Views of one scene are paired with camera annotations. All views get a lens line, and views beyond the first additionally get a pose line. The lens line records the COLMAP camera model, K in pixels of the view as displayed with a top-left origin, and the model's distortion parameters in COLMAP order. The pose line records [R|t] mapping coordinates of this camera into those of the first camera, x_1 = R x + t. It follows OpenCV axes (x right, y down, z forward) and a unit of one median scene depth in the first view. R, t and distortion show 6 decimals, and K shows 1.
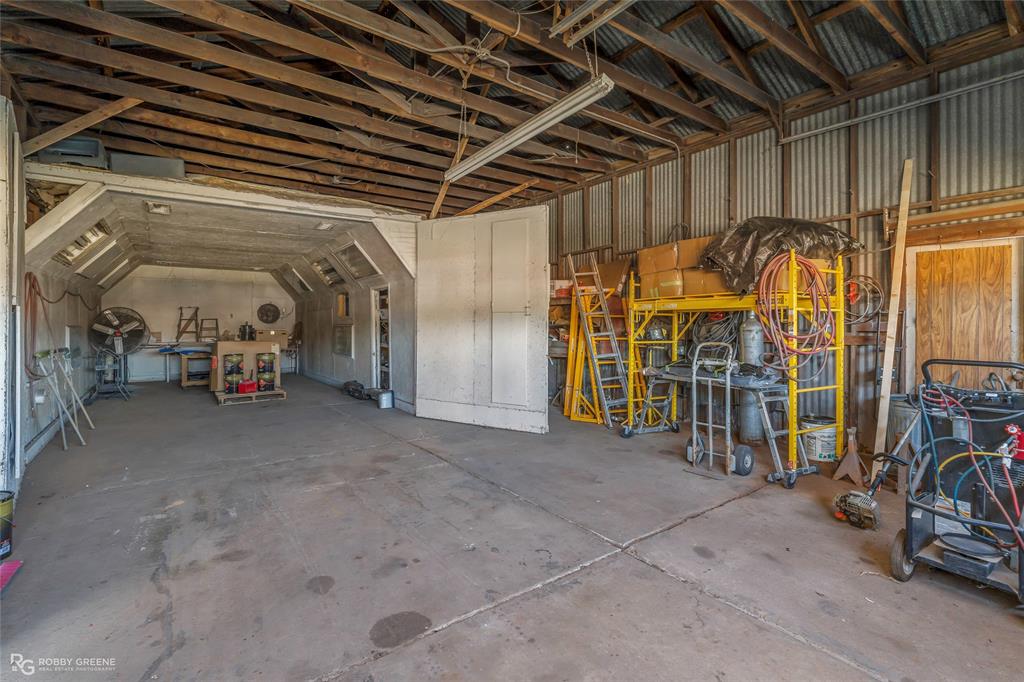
lens RADIAL K [[467.6, 0, 512.6], [0, 467.6, 325.0], [0, 0, 1]] dist [-0.004093, 0.000428]
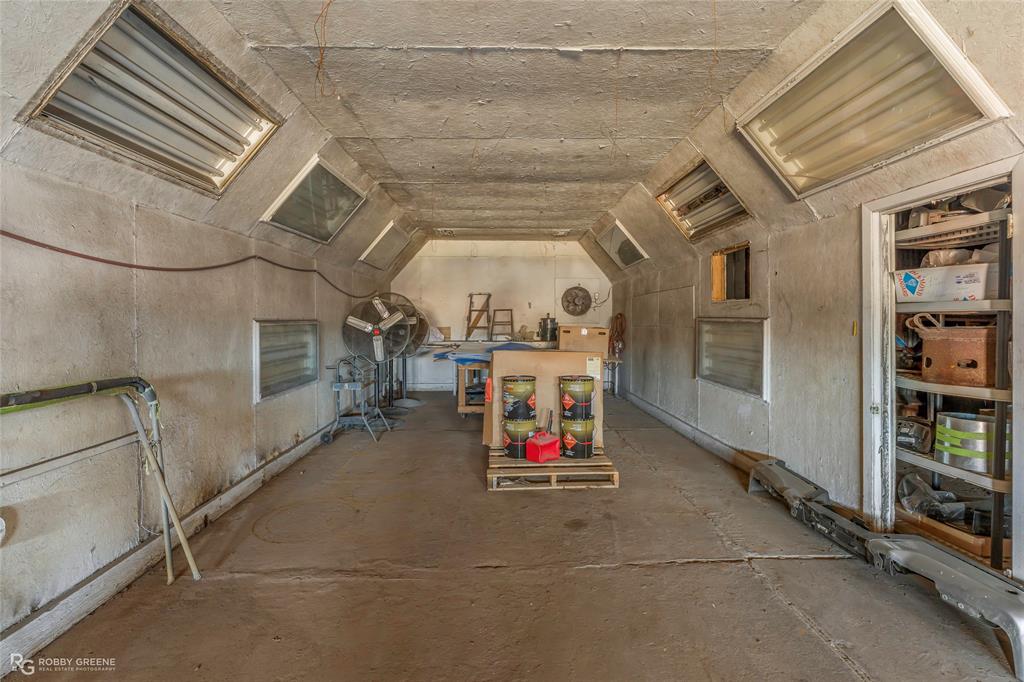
lens RADIAL K [[467.6, 0, 512.6], [0, 467.6, 325.0], [0, 0, 1]] dist [-0.004093, 0.000428]
pose [[0.821439, 0.010338, -0.570203, -0.242816], [-0.000118, 0.999839, 0.017958, -0.002281], [0.570296, -0.014684, 0.821308, 0.446927]]
